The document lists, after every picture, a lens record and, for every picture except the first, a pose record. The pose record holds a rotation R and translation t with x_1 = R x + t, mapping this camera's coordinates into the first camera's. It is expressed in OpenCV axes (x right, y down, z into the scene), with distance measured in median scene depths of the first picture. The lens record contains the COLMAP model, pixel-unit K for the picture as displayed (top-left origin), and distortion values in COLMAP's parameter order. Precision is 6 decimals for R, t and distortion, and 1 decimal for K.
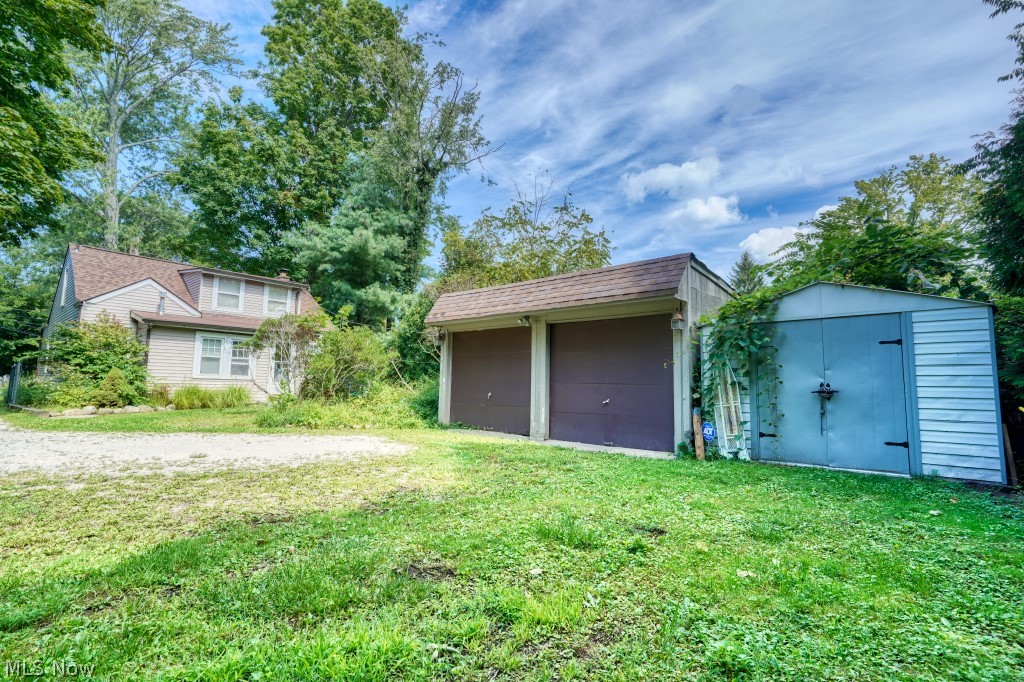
lens RADIAL K [[490.5, 0, 509.9], [0, 490.5, 338.7], [0, 0, 1]] dist [-0.006117, 0.003917]
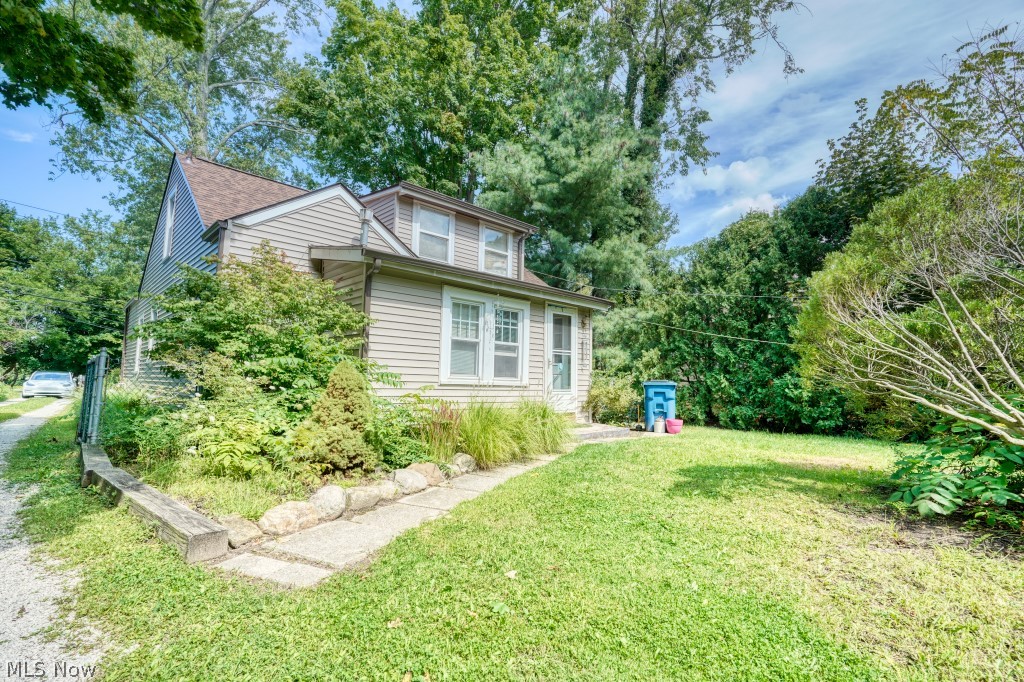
lens RADIAL K [[490.5, 0, 514.8], [0, 490.5, 339.7], [0, 0, 1]] dist [-0.006117, 0.003917]
pose [[0.997083, -0.008925, -0.075801, -0.456170], [0.009555, 0.999923, 0.007951, 0.029007], [0.075724, -0.008652, 0.997091, 0.448296]]
